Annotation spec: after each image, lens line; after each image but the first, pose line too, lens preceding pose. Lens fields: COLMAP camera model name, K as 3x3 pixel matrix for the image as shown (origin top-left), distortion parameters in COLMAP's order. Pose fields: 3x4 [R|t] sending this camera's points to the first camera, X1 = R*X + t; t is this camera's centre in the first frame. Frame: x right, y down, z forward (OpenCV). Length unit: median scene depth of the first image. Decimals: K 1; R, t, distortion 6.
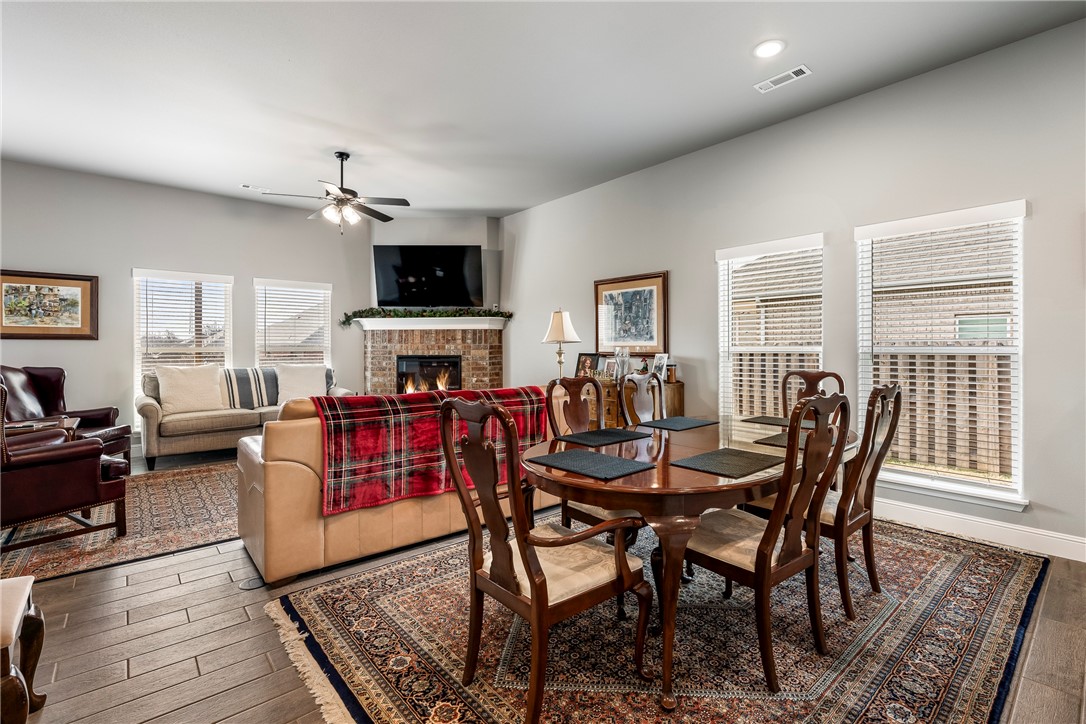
lens RADIAL K [[476.6, 0, 556.7], [0, 476.6, 347.7], [0, 0, 1]] dist [-0.001475, -0.000112]
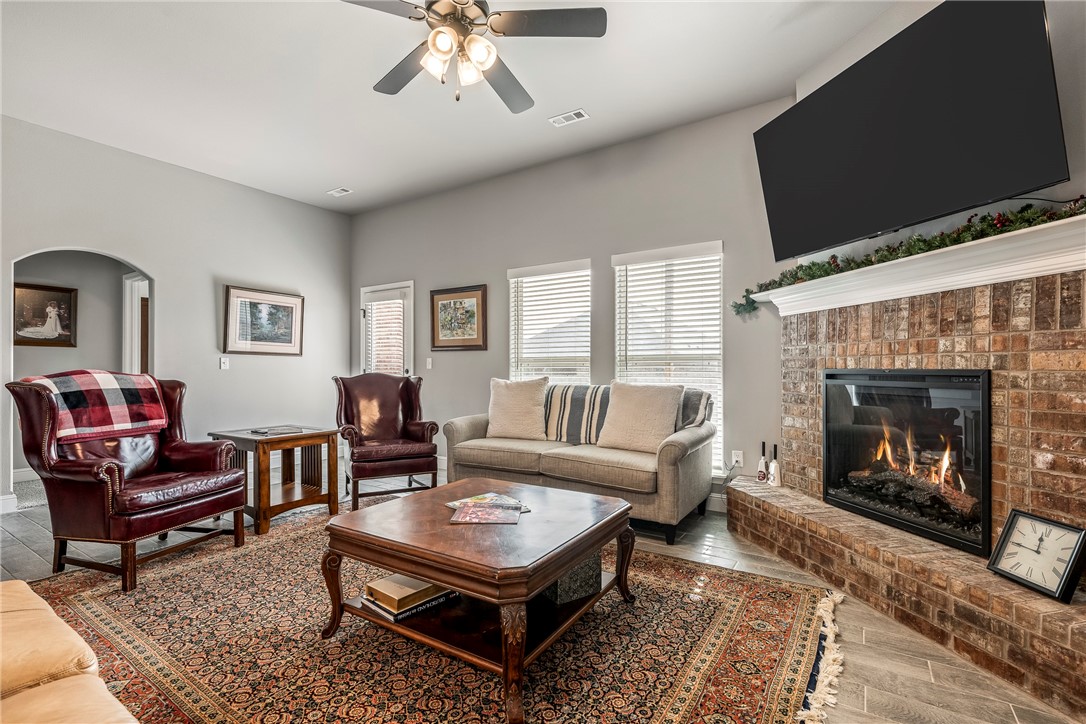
lens RADIAL K [[489.4, 0, 553.4], [0, 489.4, 367.7], [0, 0, 1]] dist [-0.001055, -0.000293]
pose [[0.276275, 0.001090, -0.961078, 0.026617], [0.000365, 0.999999, 0.001239, 0.017339], [0.961078, -0.000693, 0.276275, 0.817336]]
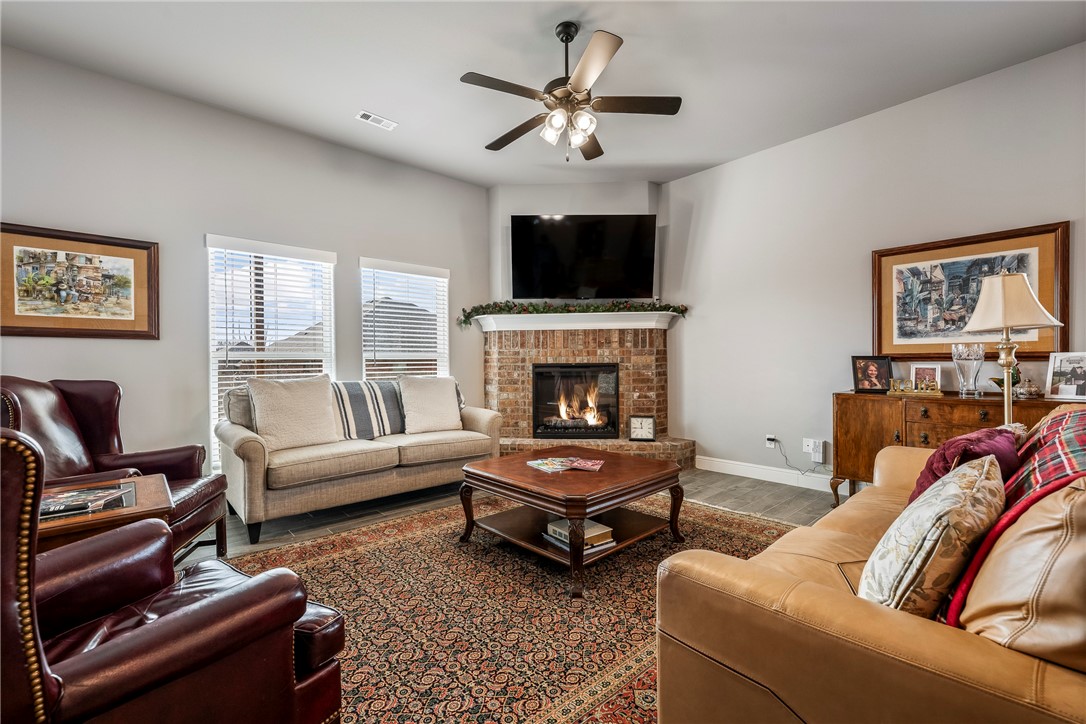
lens RADIAL K [[448.8, 0, 534.8], [0, 448.8, 366.2], [0, 0, 1]] dist [-0.001363, -0.000062]
pose [[0.999978, -0.006512, 0.000857, -0.422050], [0.006505, 0.999953, 0.007221, 0.018739], [-0.000904, -0.007215, 0.999974, 0.358837]]
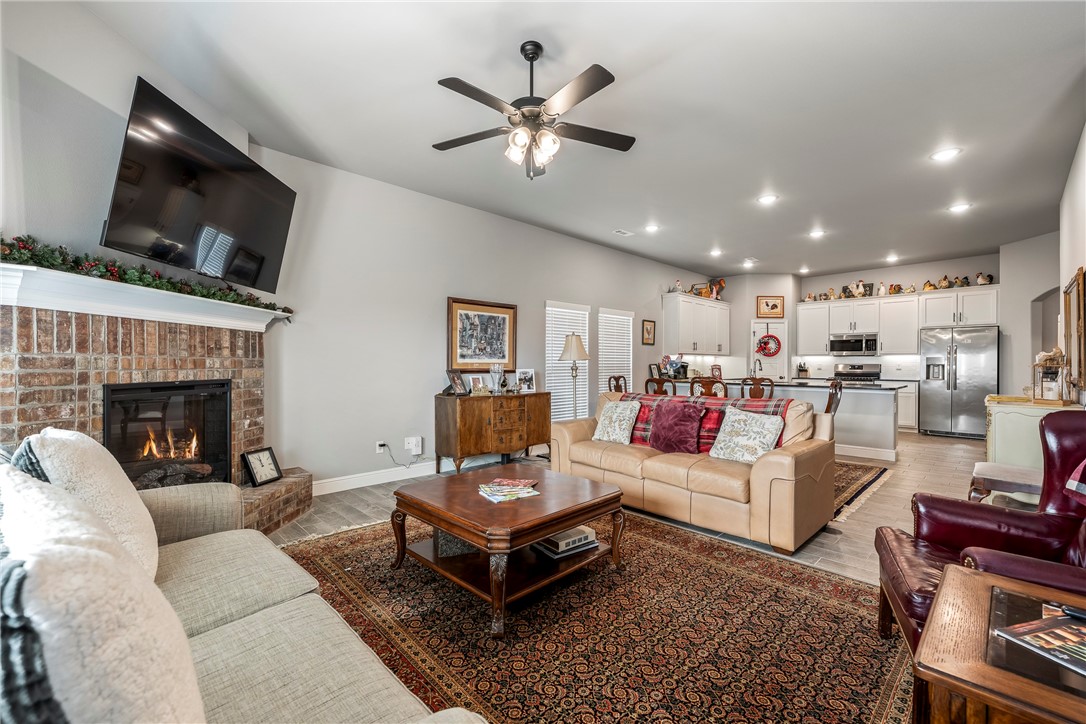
lens RADIAL K [[448.8, 0, 540.3], [0, 448.8, 363.5], [0, 0, 1]] dist [-0.001363, -0.000062]
pose [[-0.025685, 0.003839, 0.999663, -0.875532], [0.001500, 0.999992, -0.003801, 0.001423], [-0.999669, 0.001402, -0.025691, 0.854362]]
